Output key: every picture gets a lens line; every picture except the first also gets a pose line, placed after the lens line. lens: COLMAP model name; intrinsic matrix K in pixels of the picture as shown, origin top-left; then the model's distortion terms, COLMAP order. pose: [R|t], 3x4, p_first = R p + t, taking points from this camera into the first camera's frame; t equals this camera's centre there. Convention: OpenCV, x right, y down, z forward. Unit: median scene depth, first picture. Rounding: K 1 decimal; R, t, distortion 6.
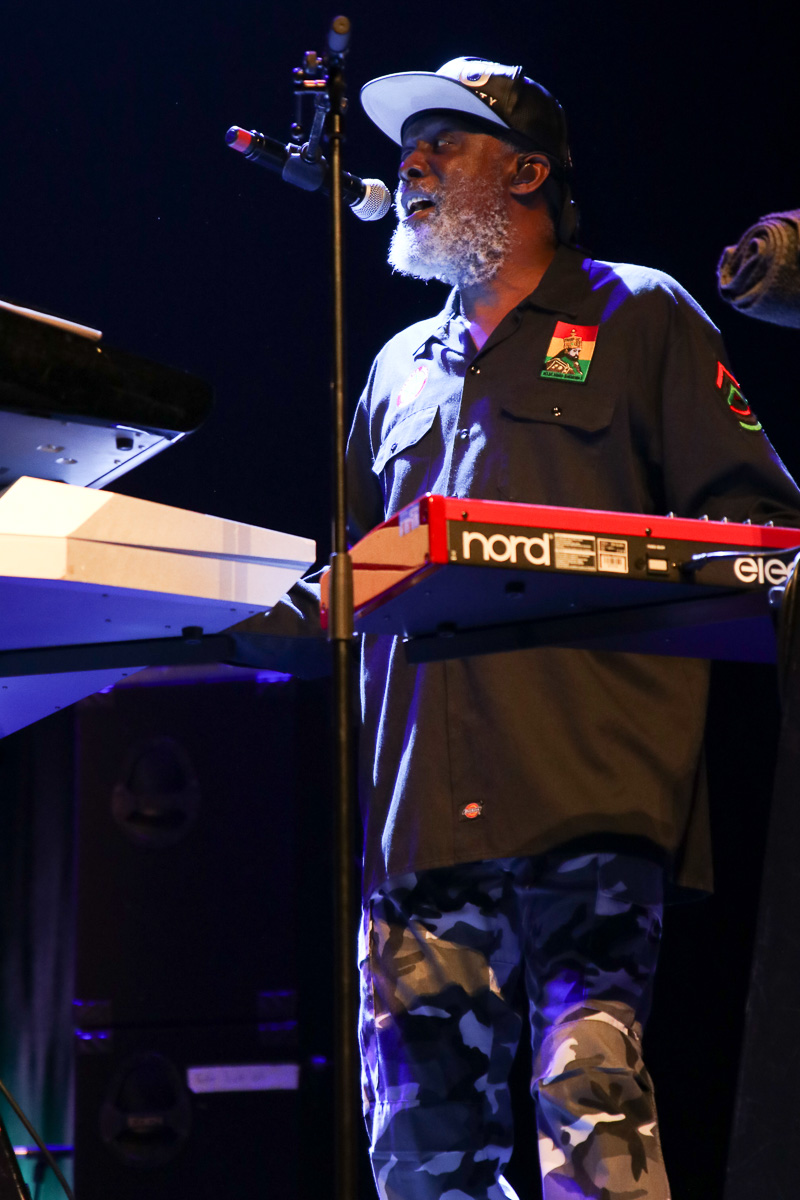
lens RADIAL K [[4037.2, 0, 400.0], [0, 4037.2, 600.0], [0, 0, 1]] dist [0.262095, 1.394302]
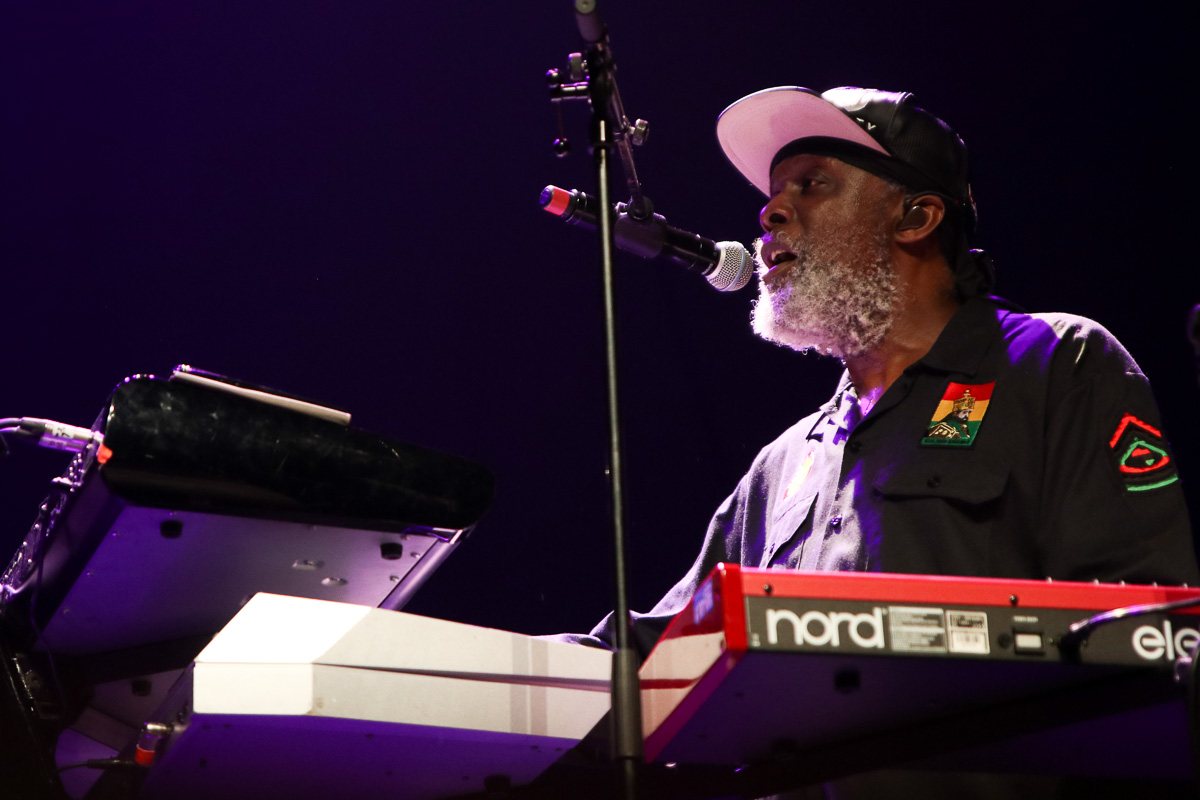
lens RADIAL K [[4037.2, 0, 600.0], [0, 4037.2, 400.0], [0, 0, 1]] dist [0.262095, 1.394302]
pose [[0.980680, -0.078087, -0.179357, 0.123695], [0.049828, 0.986344, -0.156978, 0.062515], [0.189166, 0.145008, 0.971179, 0.214203]]
